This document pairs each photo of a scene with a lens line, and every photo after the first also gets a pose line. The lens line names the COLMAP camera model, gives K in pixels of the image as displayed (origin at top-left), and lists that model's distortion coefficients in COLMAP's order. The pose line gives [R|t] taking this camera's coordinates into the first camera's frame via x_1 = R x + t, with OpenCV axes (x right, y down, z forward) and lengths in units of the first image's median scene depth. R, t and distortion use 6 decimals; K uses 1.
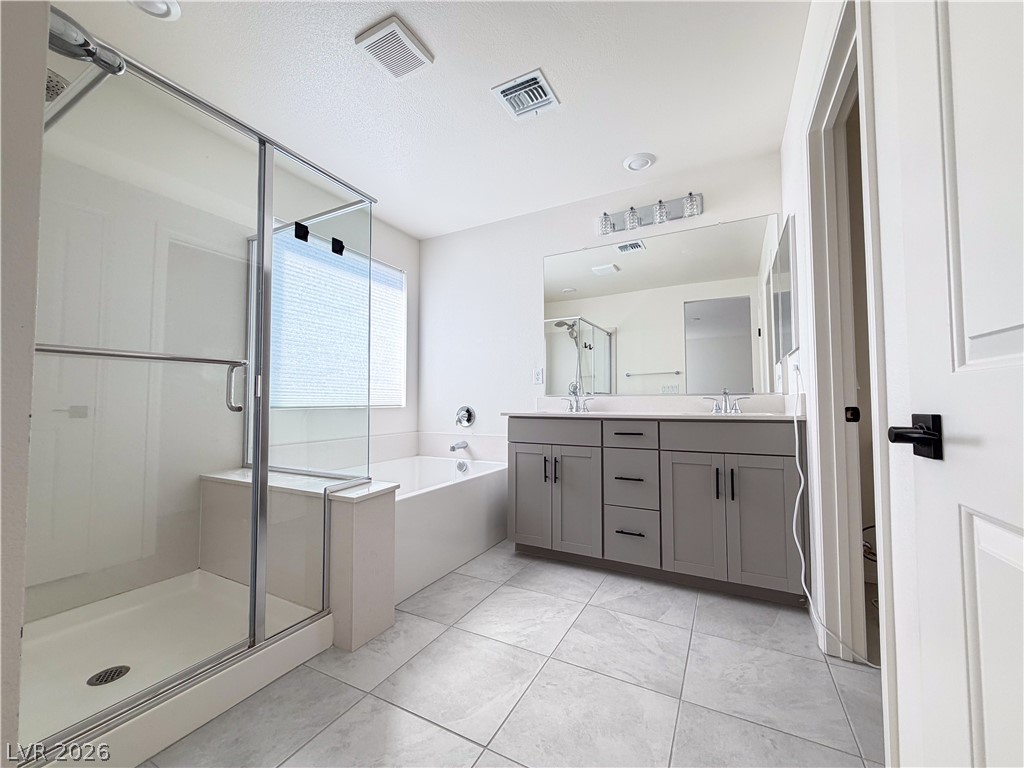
lens RADIAL K [[409.4, 0, 512.0], [0, 409.4, 384.0], [0, 0, 1]] dist [-0.007509, -0.000026]
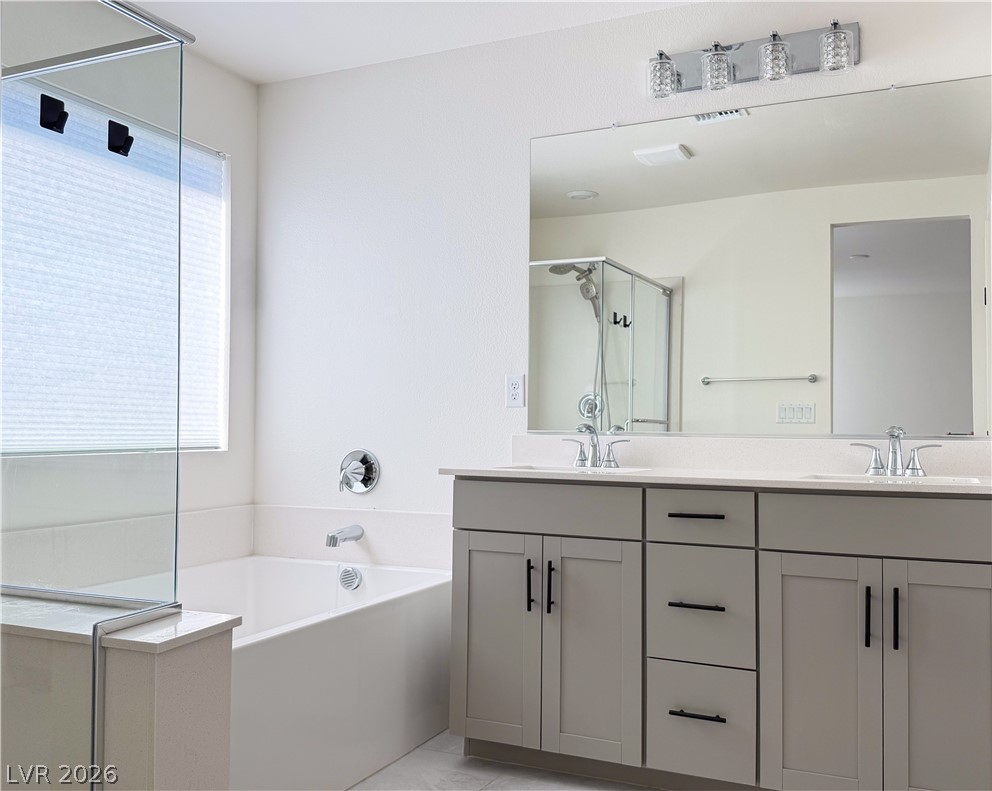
lens RADIAL K [[930.6, 0, 492.5], [0, 930.6, 413.9], [0, 0, 1]] dist [0.167585, -0.391230]
pose [[0.998842, 0.010818, 0.046882, -0.015172], [-0.012082, 0.999569, 0.026755, -0.023670], [-0.046573, -0.027291, 0.998542, -0.101518]]
